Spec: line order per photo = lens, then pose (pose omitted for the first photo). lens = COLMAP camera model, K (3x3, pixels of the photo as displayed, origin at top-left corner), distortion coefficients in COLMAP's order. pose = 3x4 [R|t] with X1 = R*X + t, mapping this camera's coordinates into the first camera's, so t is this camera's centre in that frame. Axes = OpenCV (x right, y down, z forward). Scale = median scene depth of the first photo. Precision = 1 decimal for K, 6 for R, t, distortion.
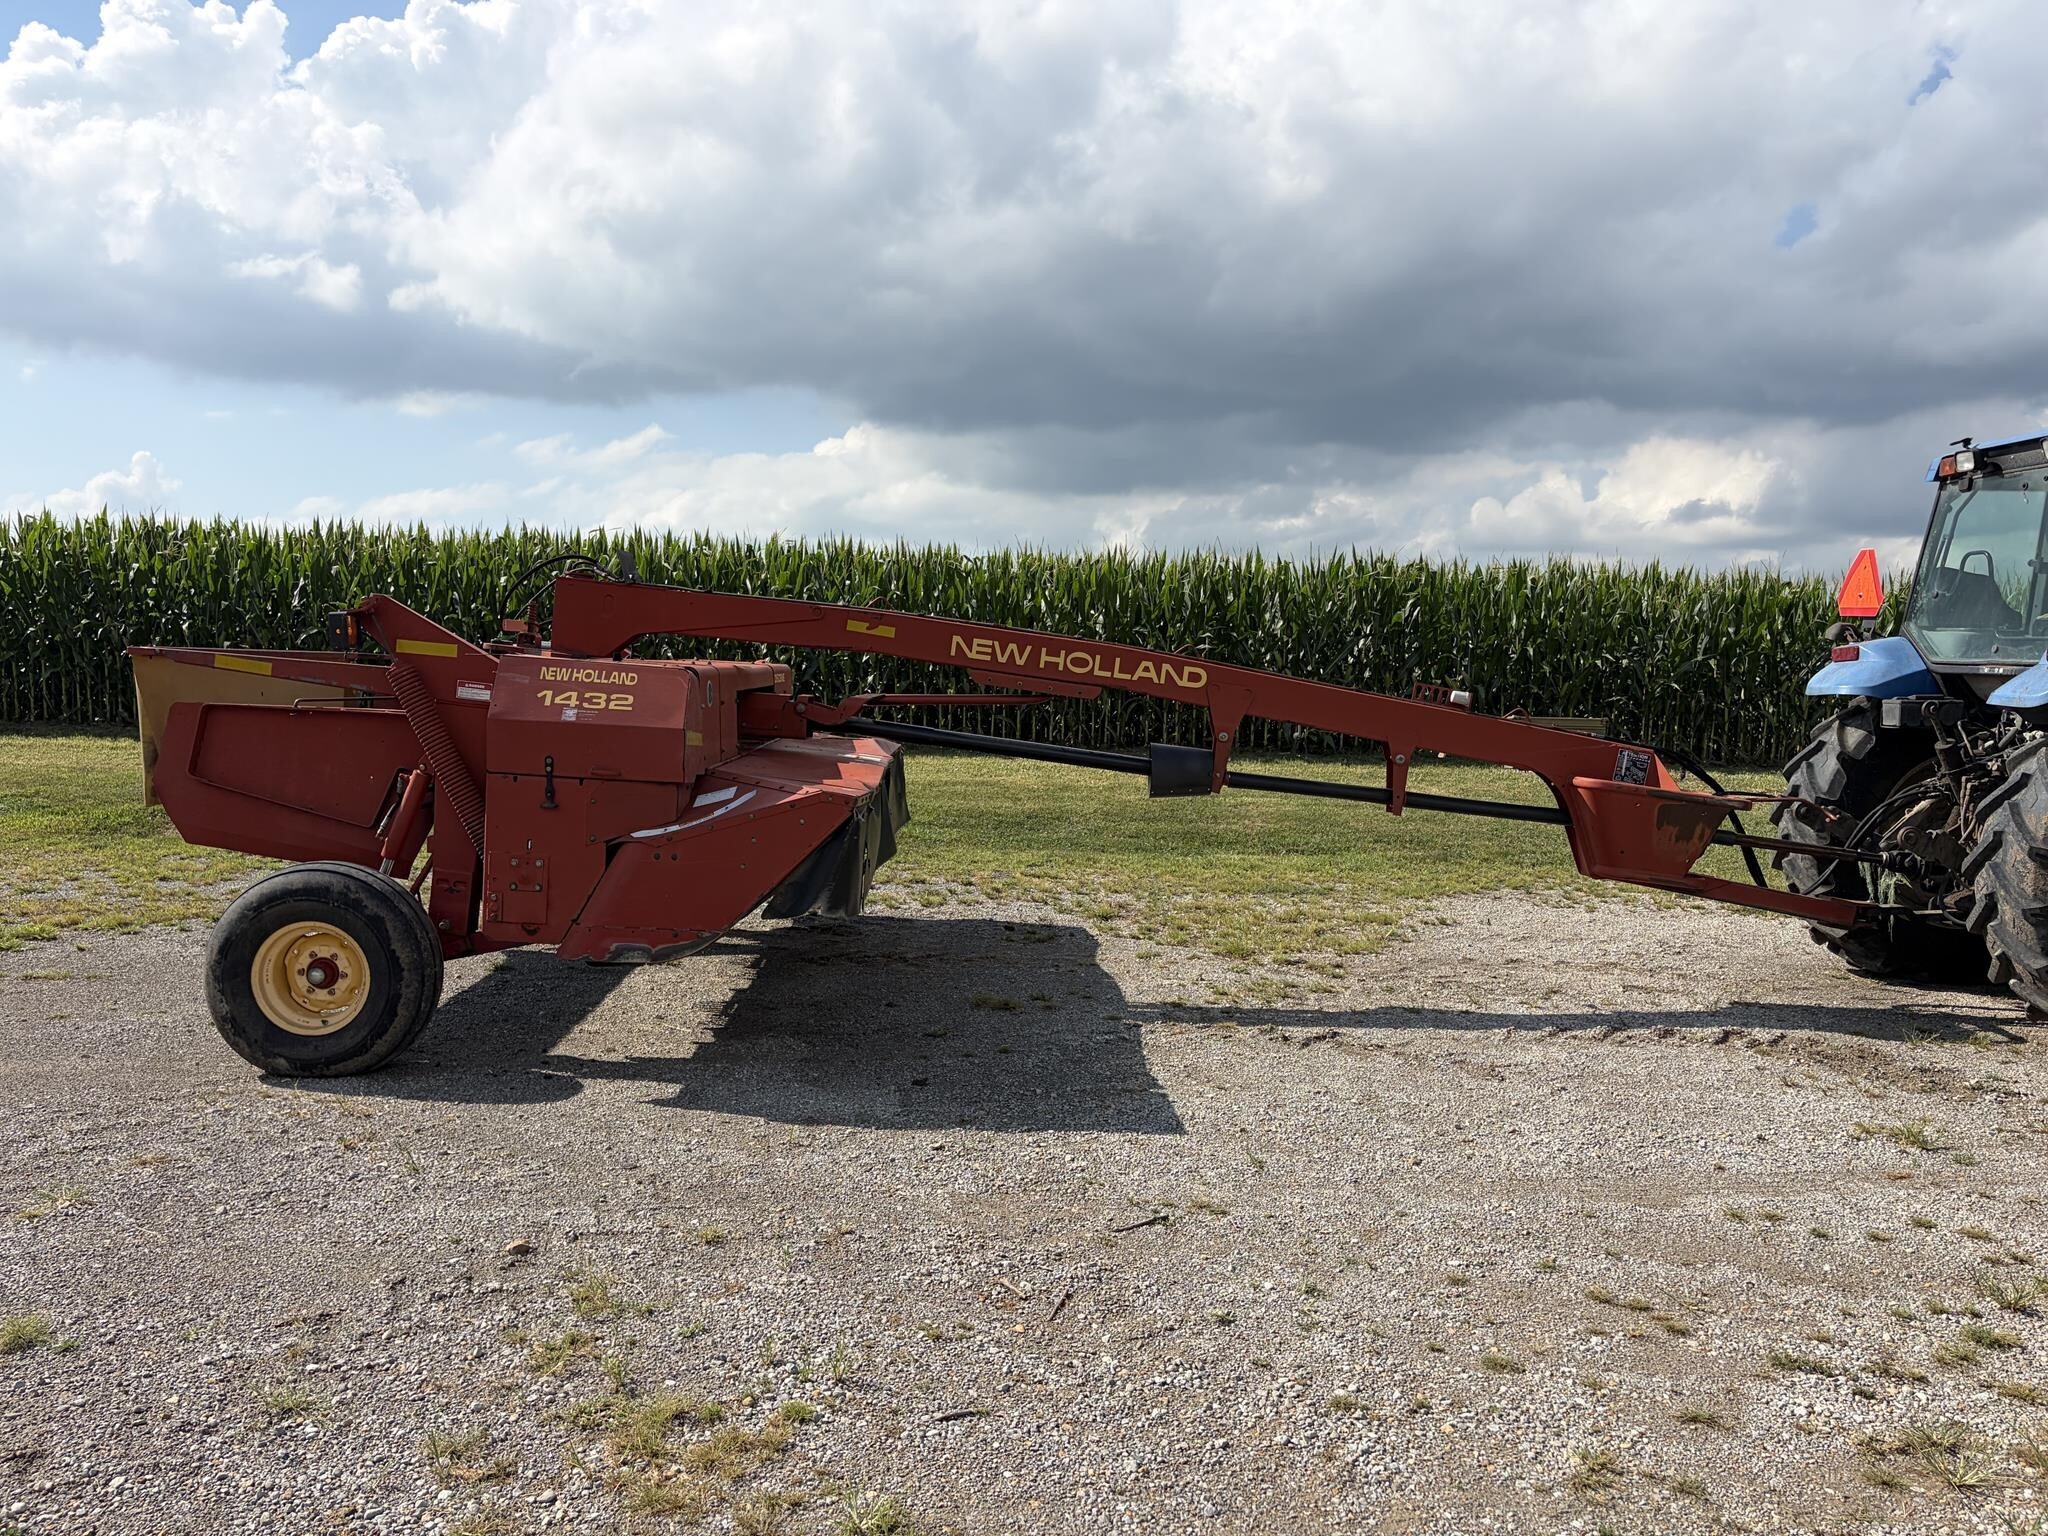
lens RADIAL K [[1547.6, 0, 1044.8], [0, 1547.6, 776.4], [0, 0, 1]] dist [0.043612, -0.007245]
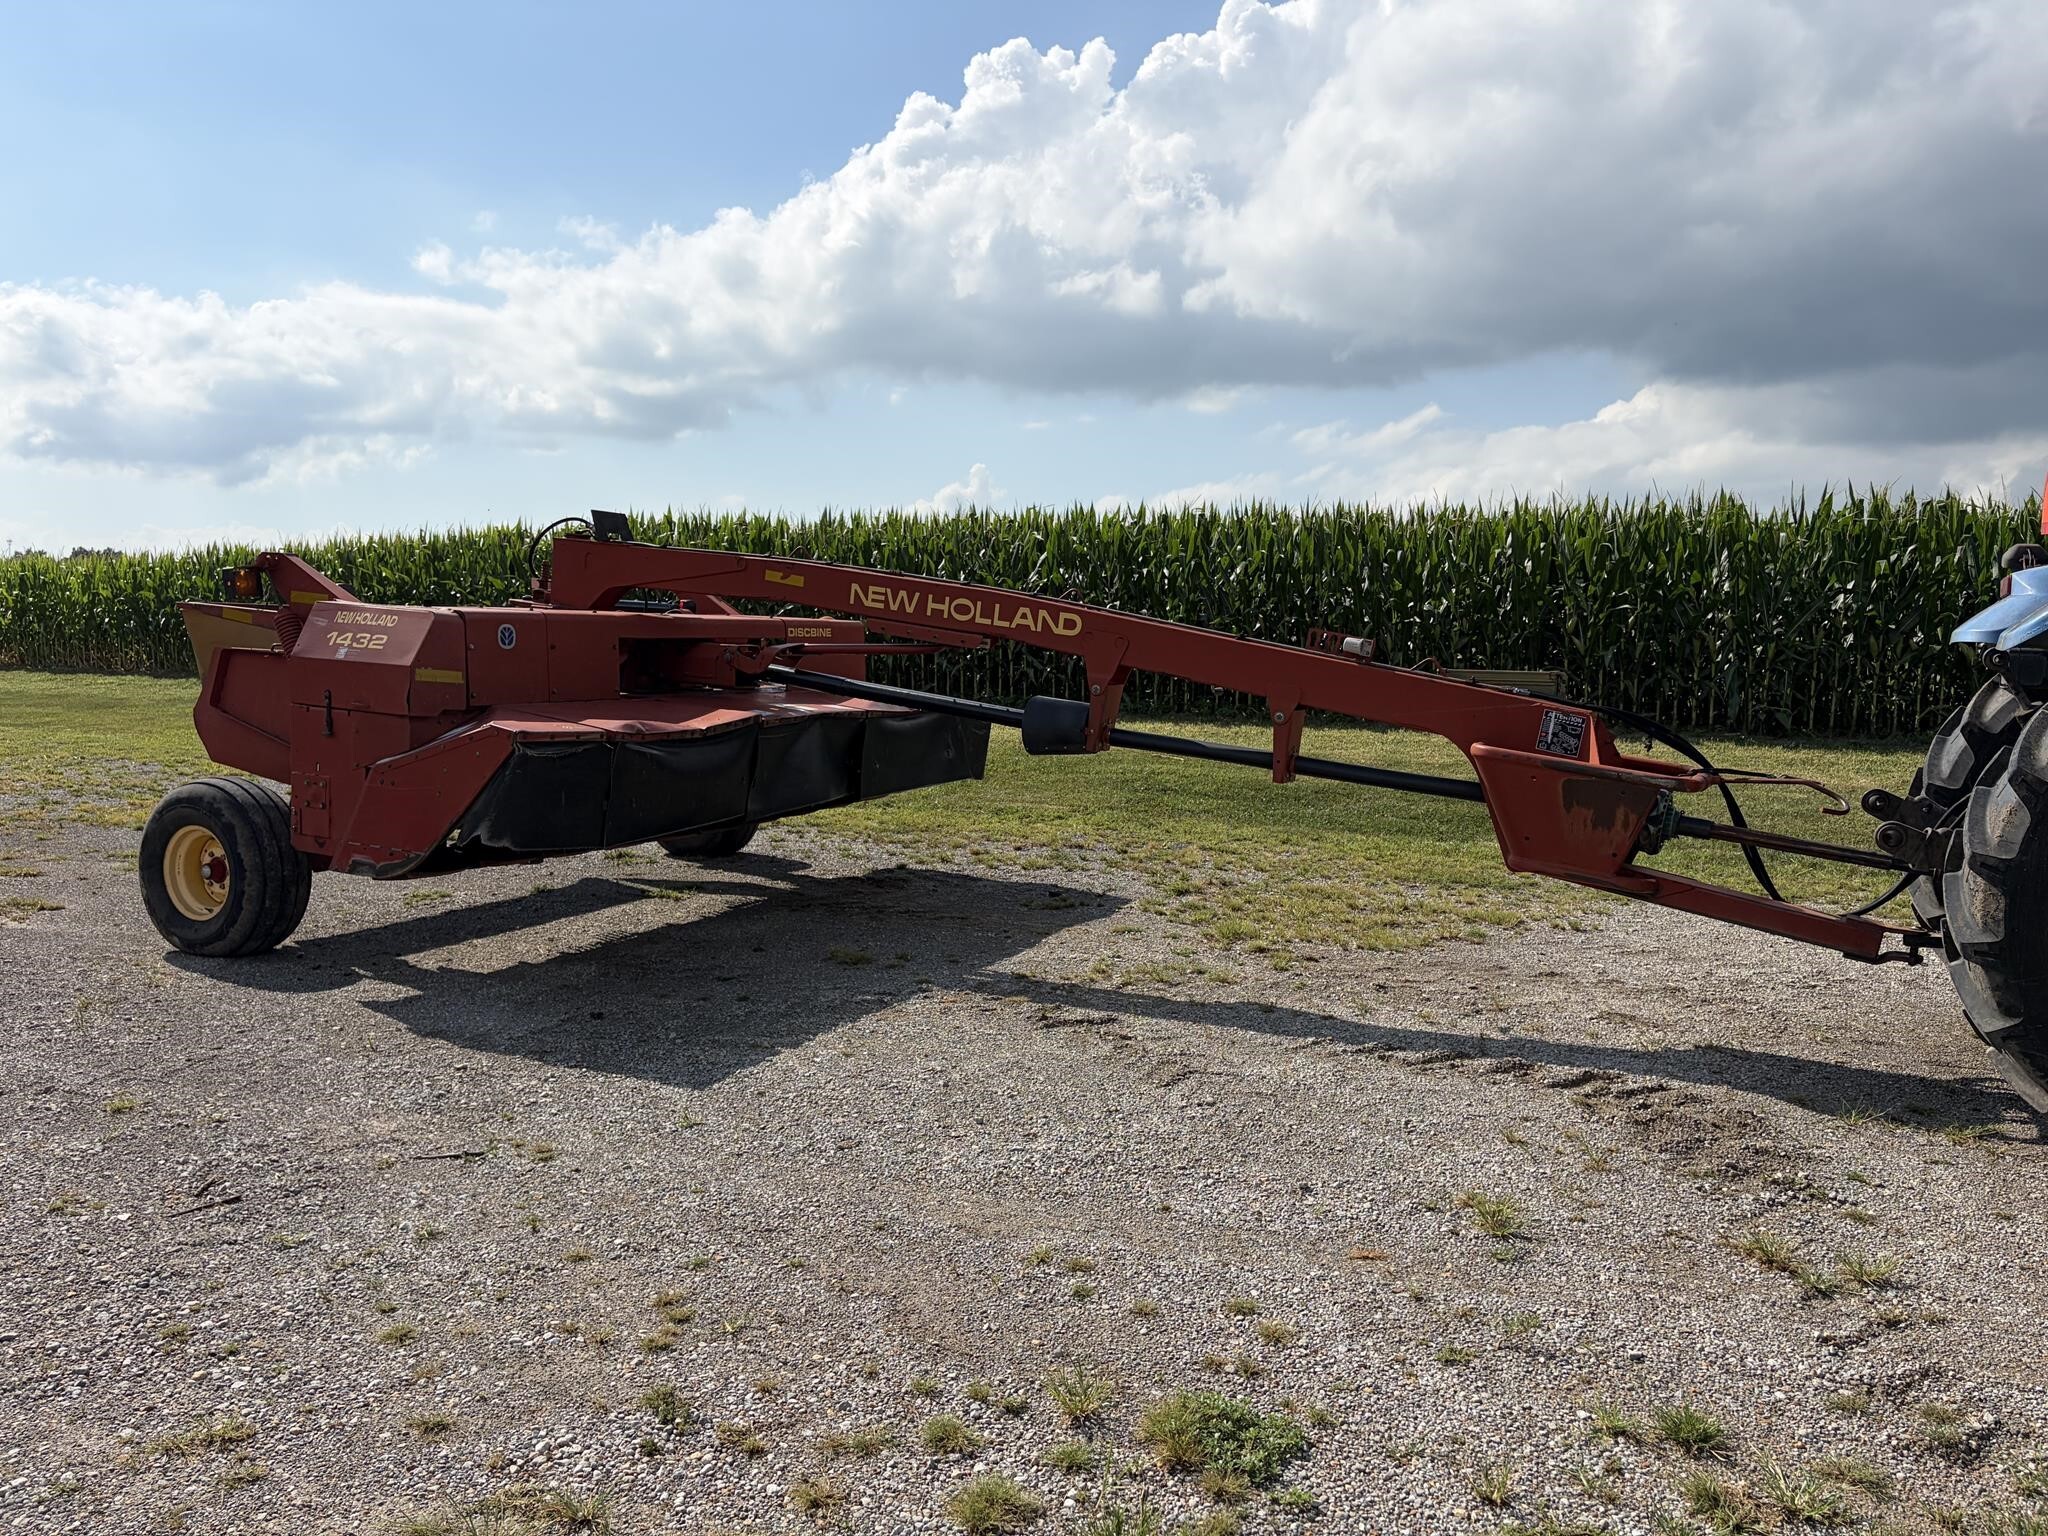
lens RADIAL K [[1563.5, 0, 1024.0], [0, 1563.5, 768.0], [0, 0, 1]] dist [0.043763, -0.044665]
pose [[0.890687, 0.035009, -0.453267, 0.496348], [-0.031822, 0.999386, 0.014658, 0.008411], [0.453502, 0.001368, 0.891254, 0.161419]]
